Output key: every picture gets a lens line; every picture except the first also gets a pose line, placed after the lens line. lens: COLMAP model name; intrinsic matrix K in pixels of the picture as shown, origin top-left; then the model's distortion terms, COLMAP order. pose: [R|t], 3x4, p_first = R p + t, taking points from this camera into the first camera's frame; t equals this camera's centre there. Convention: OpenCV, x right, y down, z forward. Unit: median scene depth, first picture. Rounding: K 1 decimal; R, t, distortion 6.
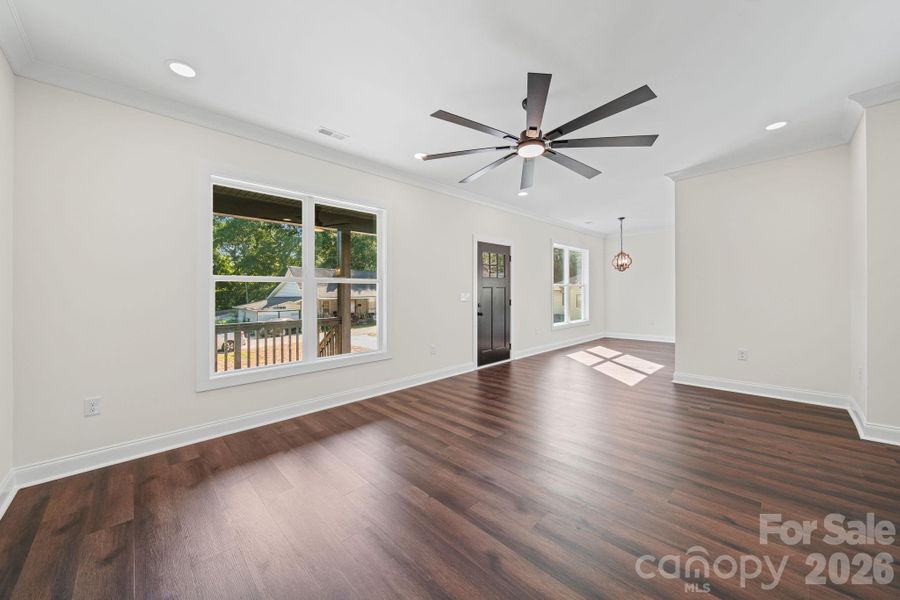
lens RADIAL K [[323.2, 0, 452.7], [0, 323.2, 297.5], [0, 0, 1]] dist [0.001826, 0.000071]
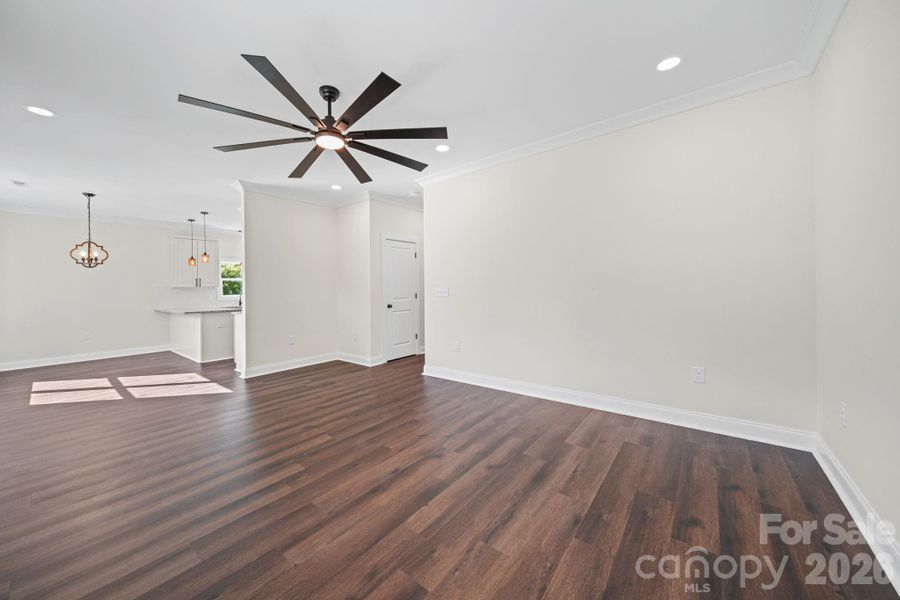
lens RADIAL K [[320.4, 0, 449.6], [0, 320.4, 285.0], [0, 0, 1]] dist [-0.001981, -0.000173]
pose [[-0.106864, 0.022398, 0.994021, -0.756127], [0.036816, 0.999150, -0.018556, 0.004618], [-0.993592, 0.034613, -0.107598, 0.763762]]
